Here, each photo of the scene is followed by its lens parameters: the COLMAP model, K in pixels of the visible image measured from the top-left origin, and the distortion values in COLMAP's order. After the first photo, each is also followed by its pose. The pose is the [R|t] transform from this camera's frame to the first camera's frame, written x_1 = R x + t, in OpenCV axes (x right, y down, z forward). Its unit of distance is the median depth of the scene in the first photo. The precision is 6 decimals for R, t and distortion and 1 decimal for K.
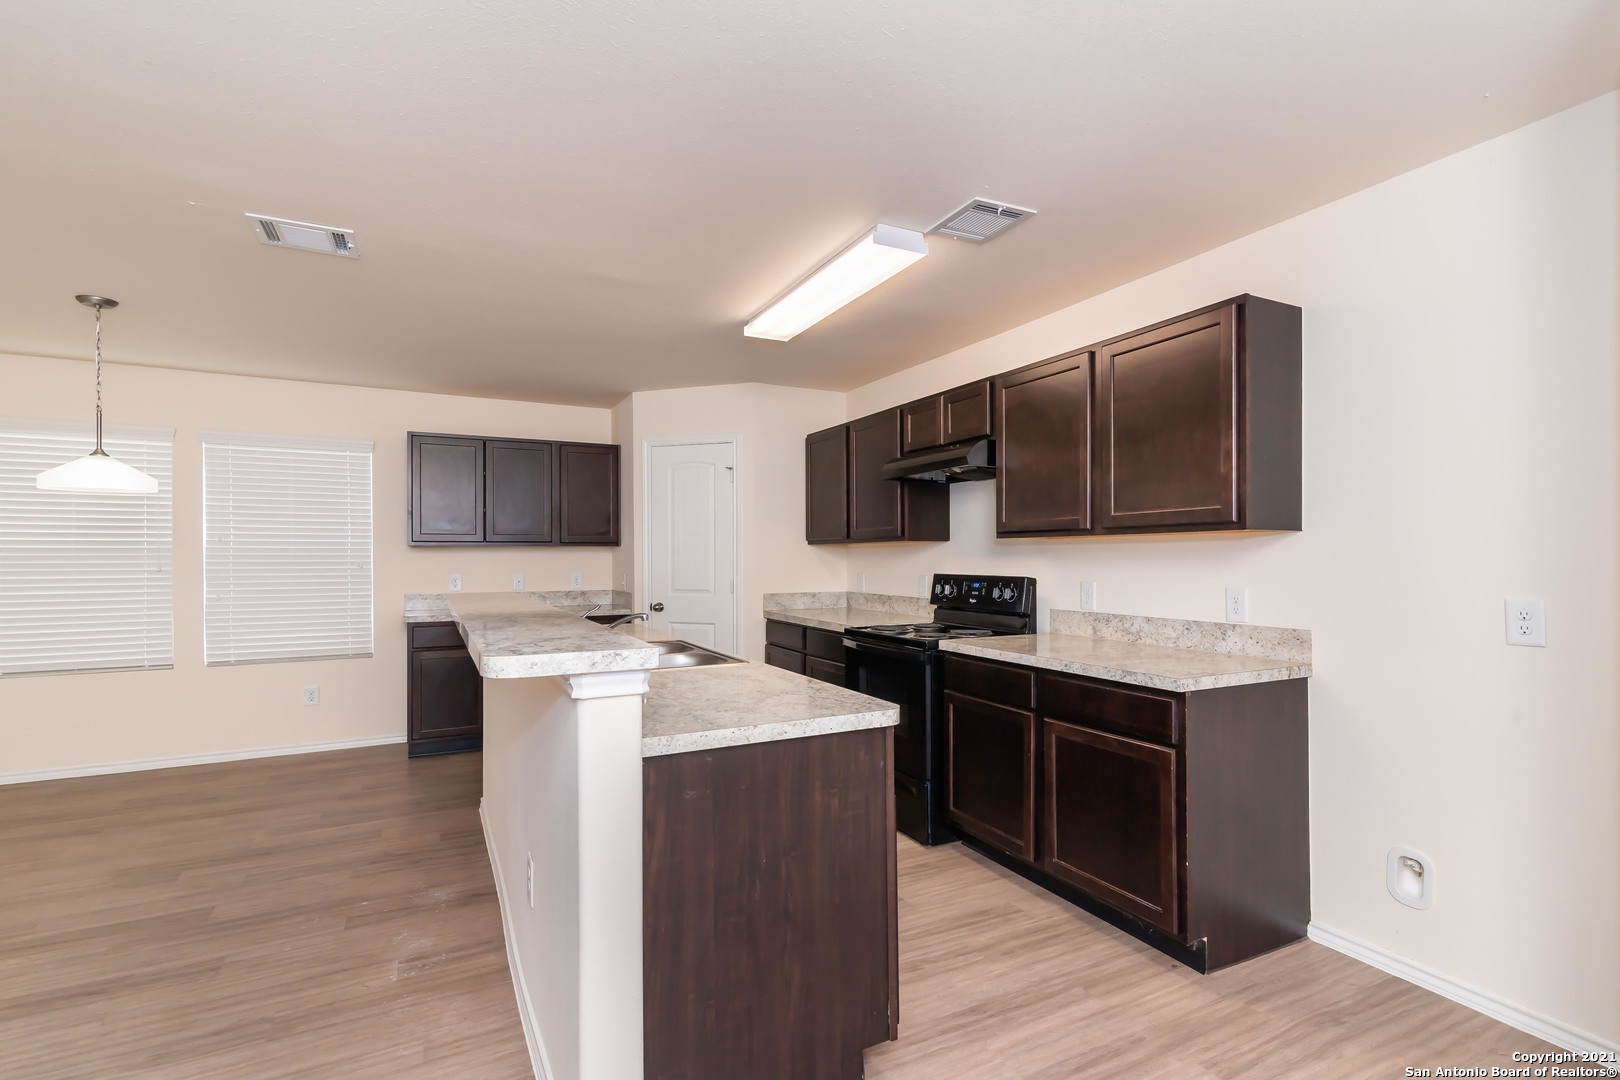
lens RADIAL K [[760.9, 0, 814.9], [0, 760.9, 552.4], [0, 0, 1]] dist [0.014726, -0.000347]
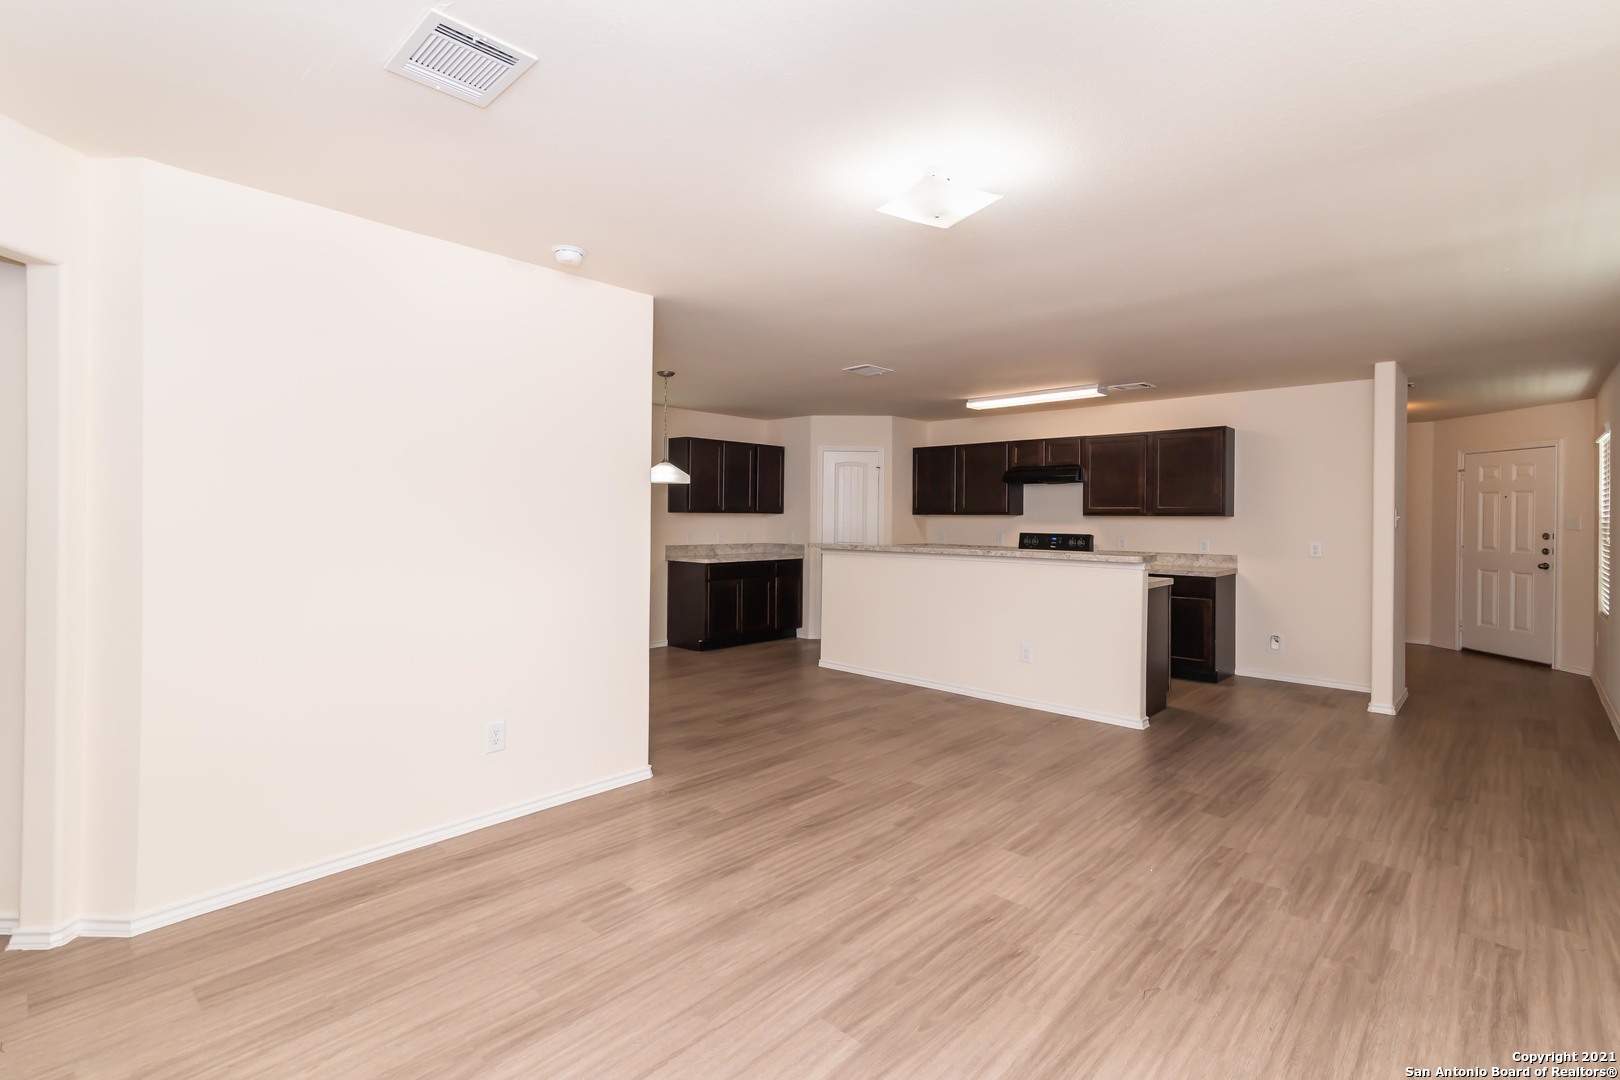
lens RADIAL K [[735.7, 0, 808.1], [0, 735.7, 513.2], [0, 0, 1]] dist [0.016621, -0.000265]
pose [[0.944127, 0.012591, 0.329341, -1.223262], [-0.012842, 0.999917, -0.001413, -0.013743], [-0.329332, -0.002895, 0.944210, -0.694642]]
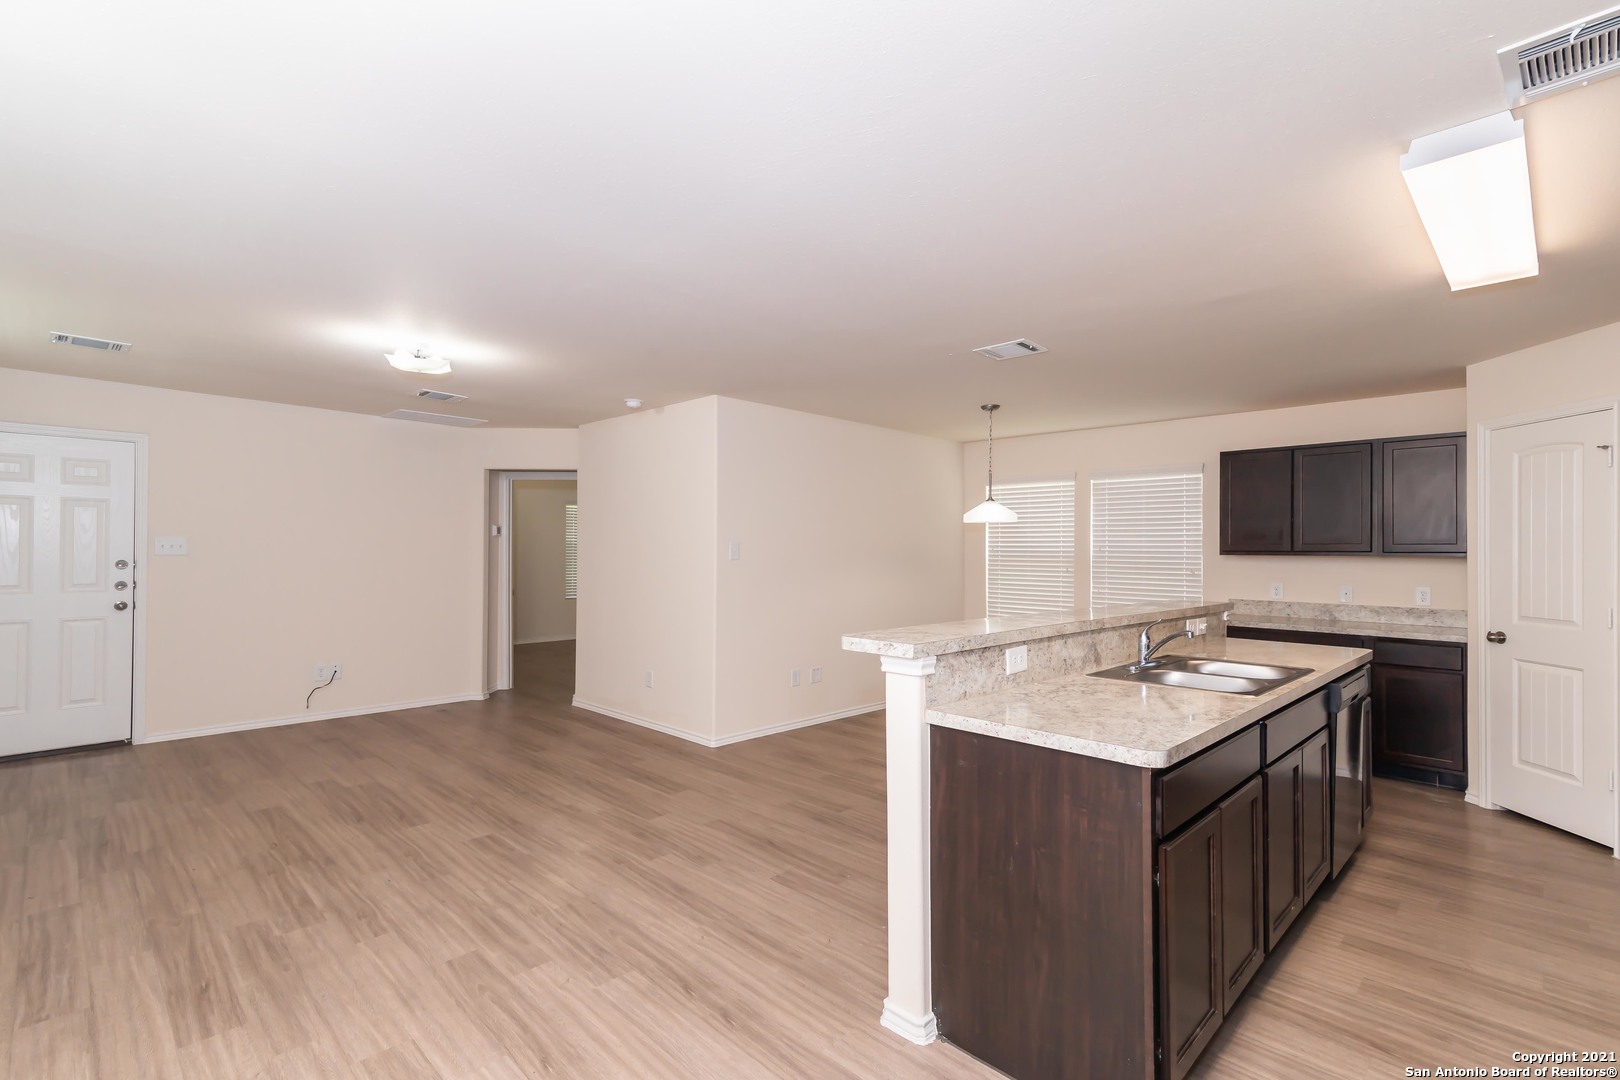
lens RADIAL K [[740.8, 0, 836.4], [0, 740.8, 547.1], [0, 0, 1]] dist [0.018926, 0.000395]
pose [[0.326897, -0.000550, -0.945060, 0.472618], [-0.004319, 0.999989, -0.002076, -0.024165], [0.945050, 0.004760, 0.326891, 0.185058]]
